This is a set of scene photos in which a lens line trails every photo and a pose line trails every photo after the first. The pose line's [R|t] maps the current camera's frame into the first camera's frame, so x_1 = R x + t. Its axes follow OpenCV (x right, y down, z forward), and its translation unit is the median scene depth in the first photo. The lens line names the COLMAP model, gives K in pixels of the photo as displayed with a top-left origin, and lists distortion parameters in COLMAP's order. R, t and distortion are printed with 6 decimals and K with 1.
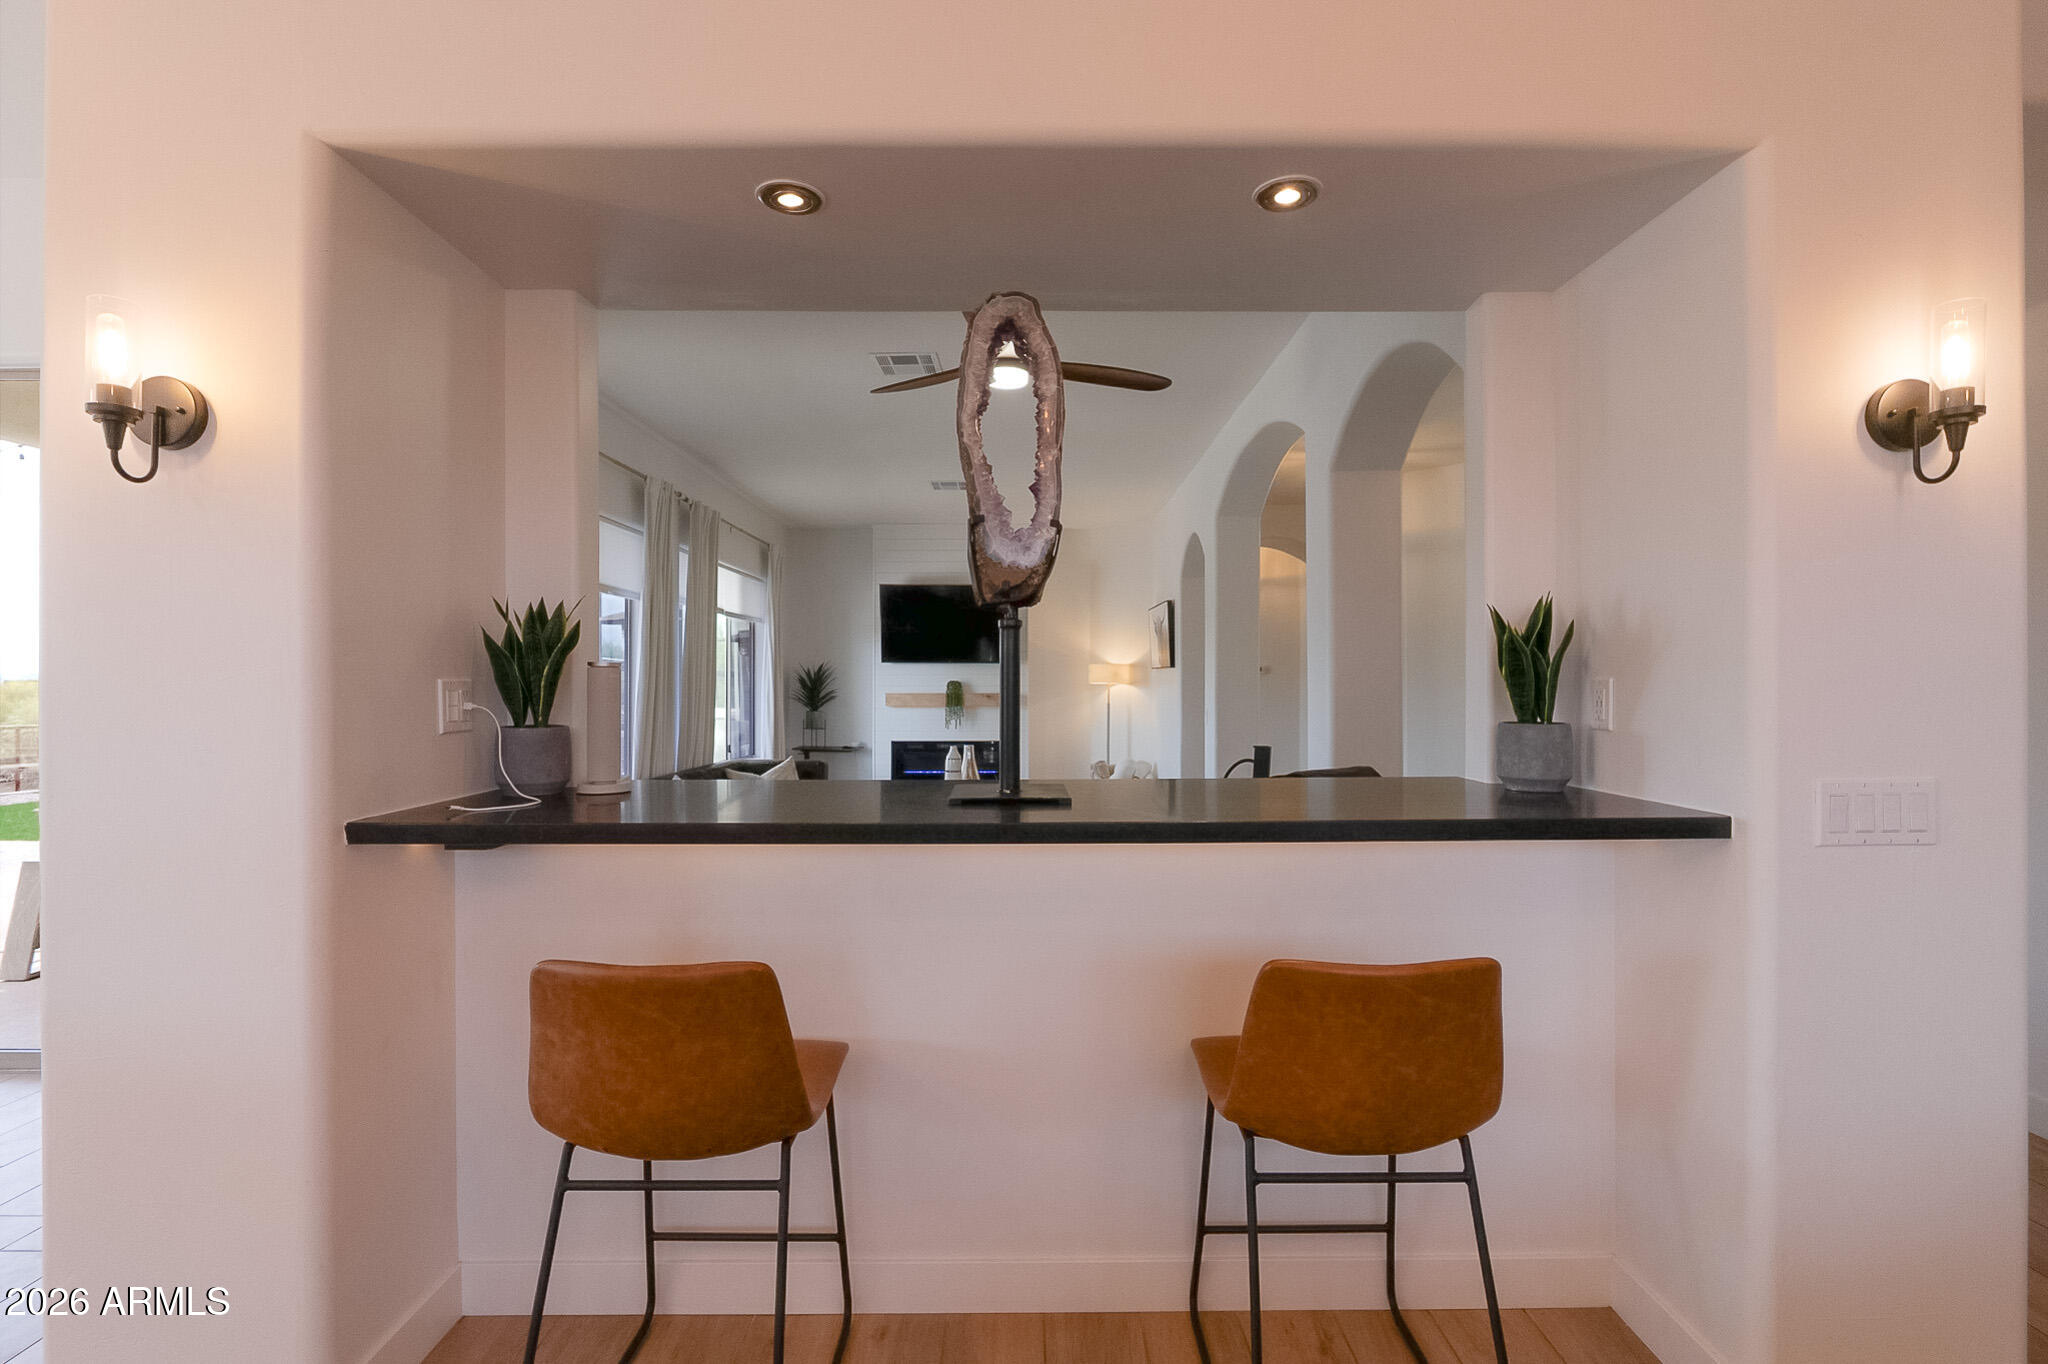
lens RADIAL K [[932.4, 0, 1027.1], [0, 932.4, 681.9], [0, 0, 1]] dist [-0.013780, 0.001188]
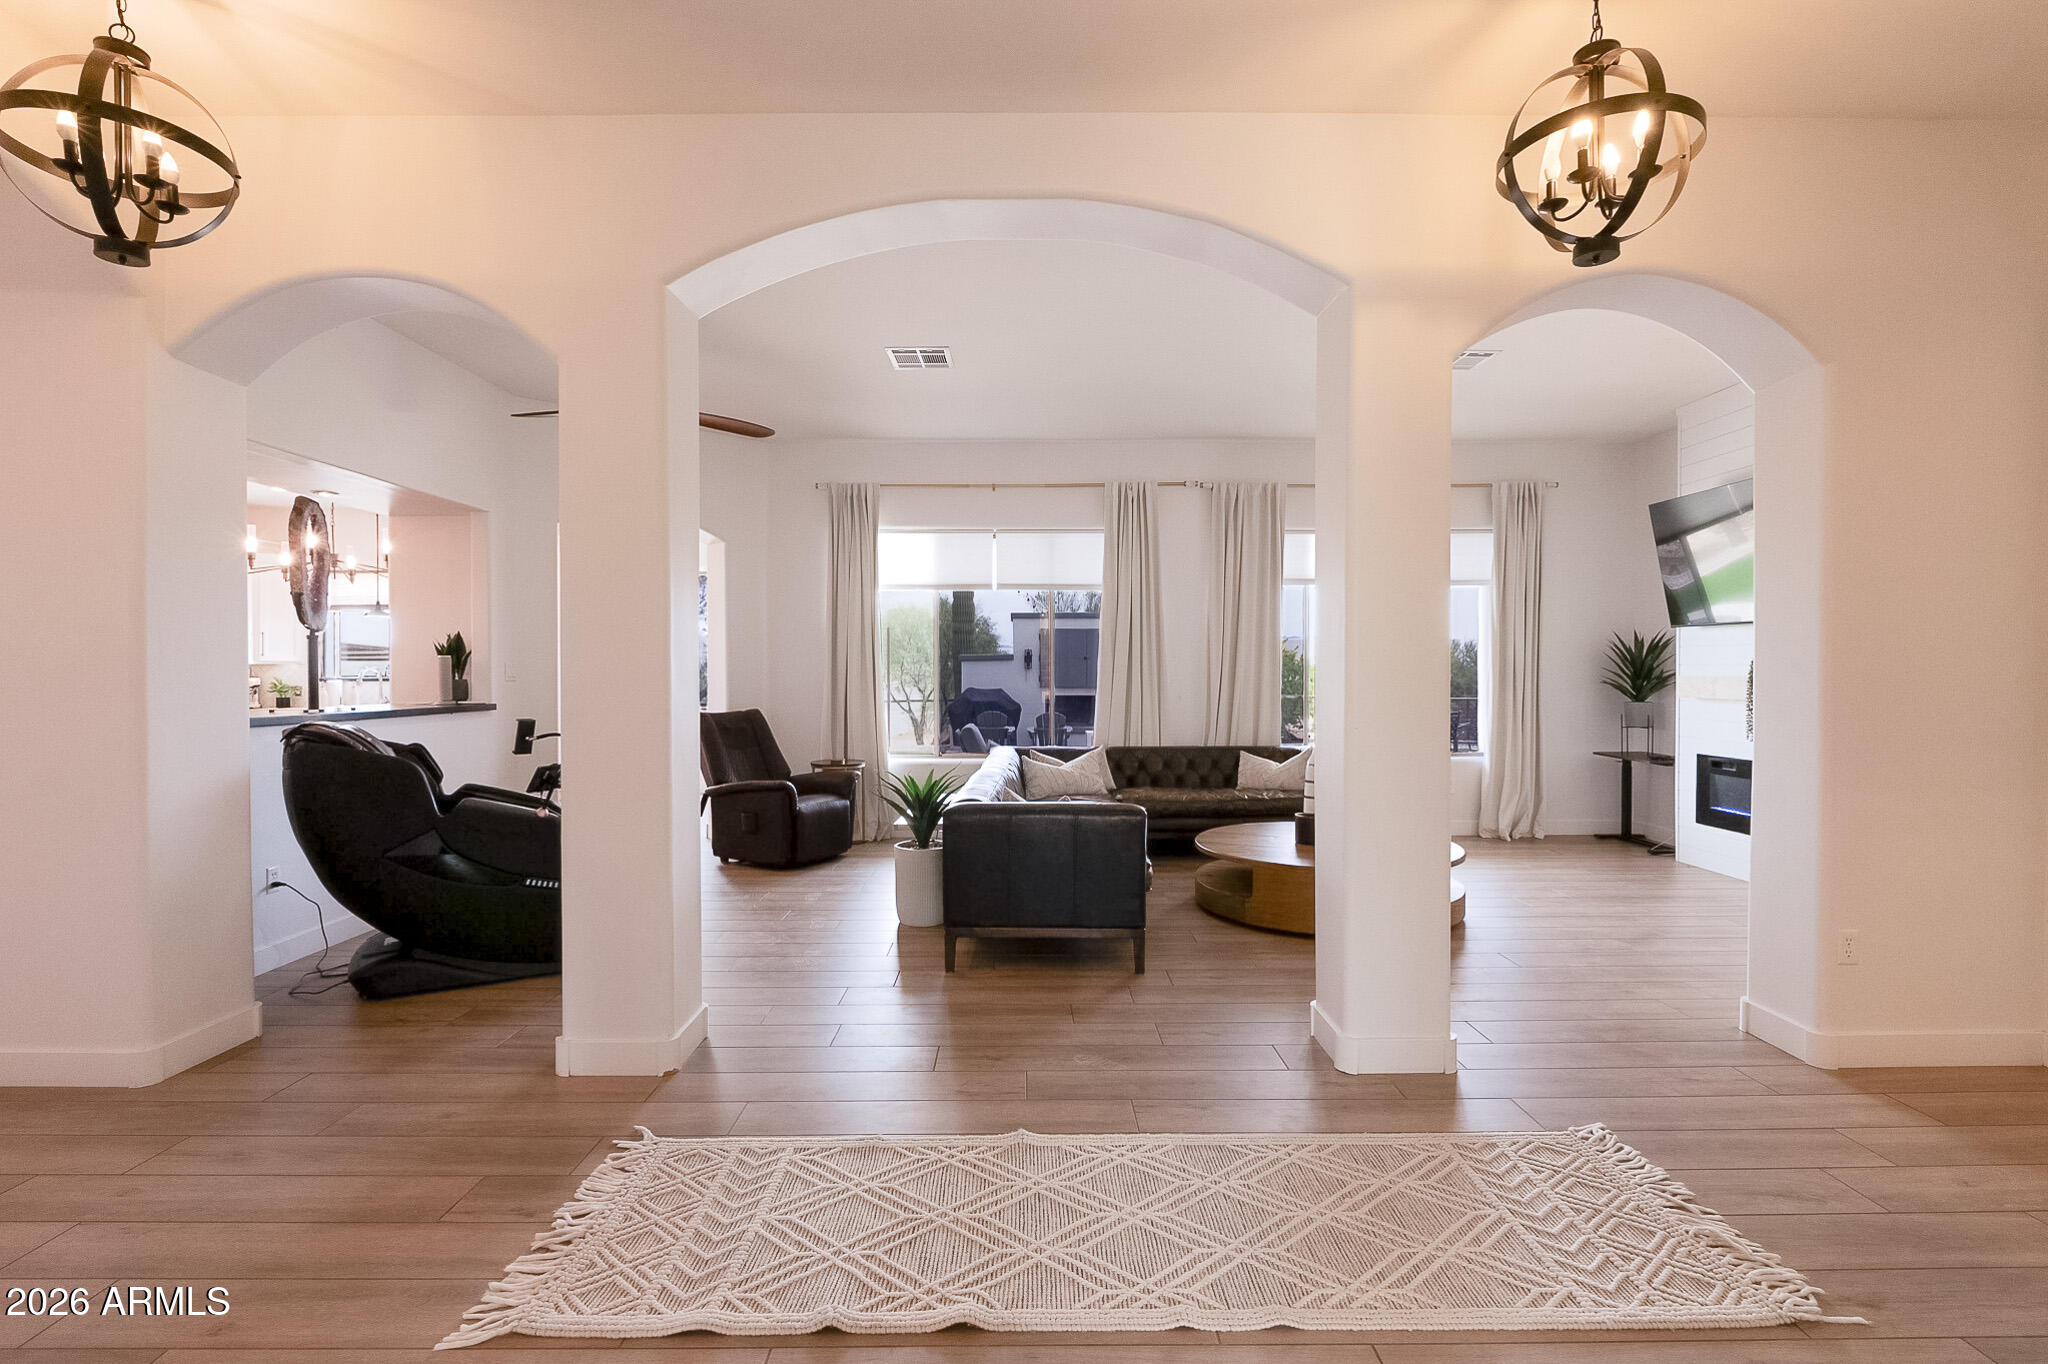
lens RADIAL K [[932.4, 0, 1023.7], [0, 932.4, 681.1], [0, 0, 1]] dist [-0.013780, 0.001188]
pose [[0.013567, 0.012619, -0.999828, 0.456627], [0.000576, 0.999920, 0.012628, 0.007351], [0.999908, -0.000748, 0.013559, 0.548933]]
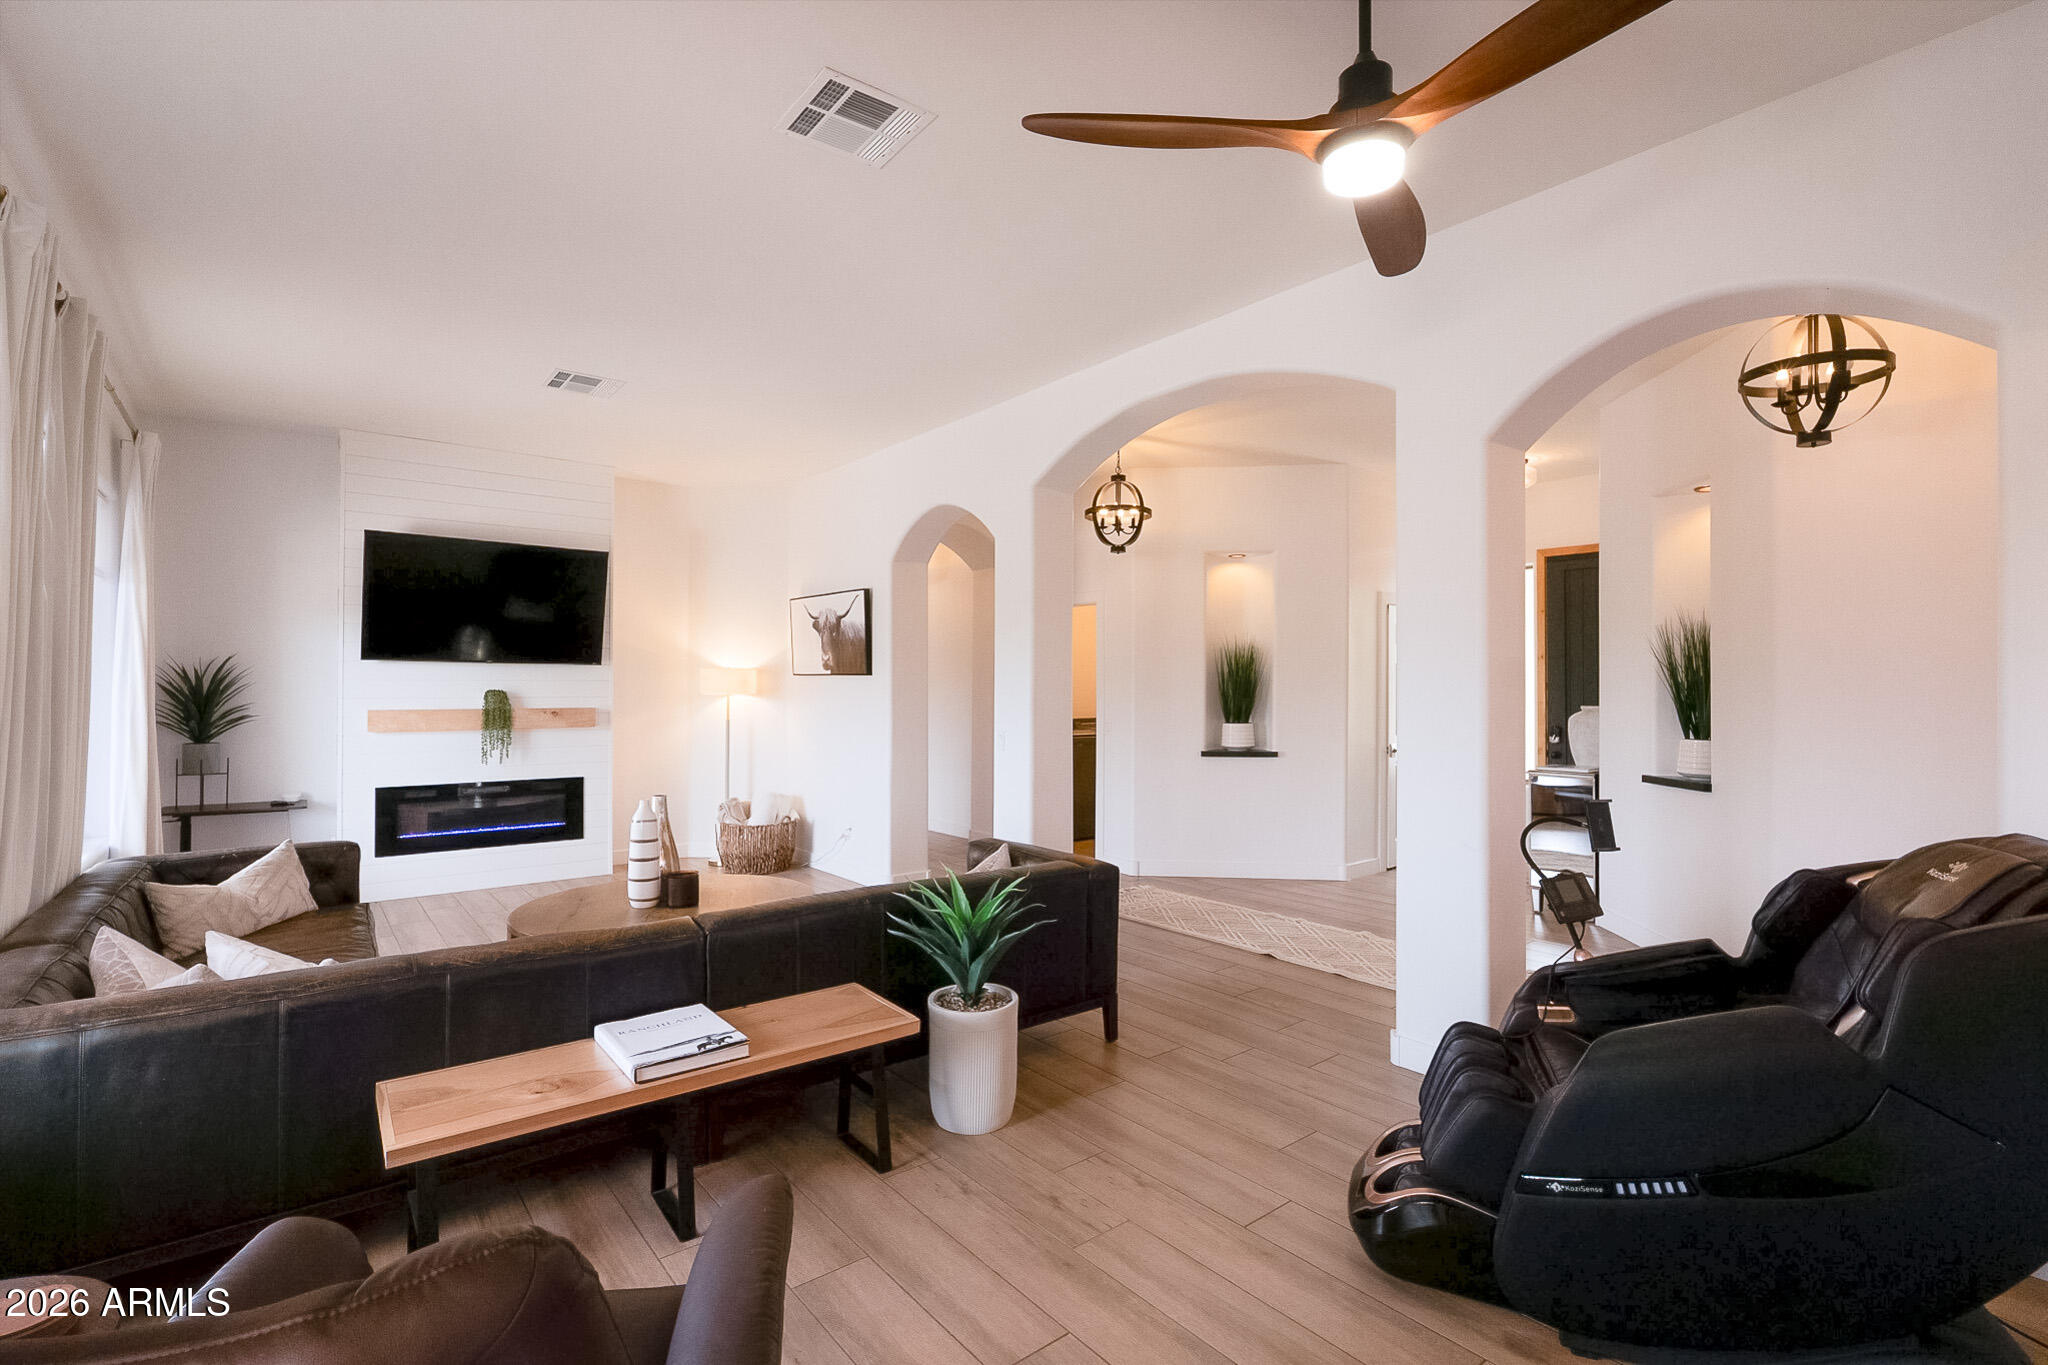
lens RADIAL K [[932.4, 0, 1031.6], [0, 932.4, 678.3], [0, 0, 1]] dist [-0.013780, 0.001188]
pose [[0.771837, 0.009194, 0.635755, -0.200922], [-0.002022, 0.999926, -0.012005, -0.002102], [-0.635818, 0.007981, 0.771798, 0.257309]]
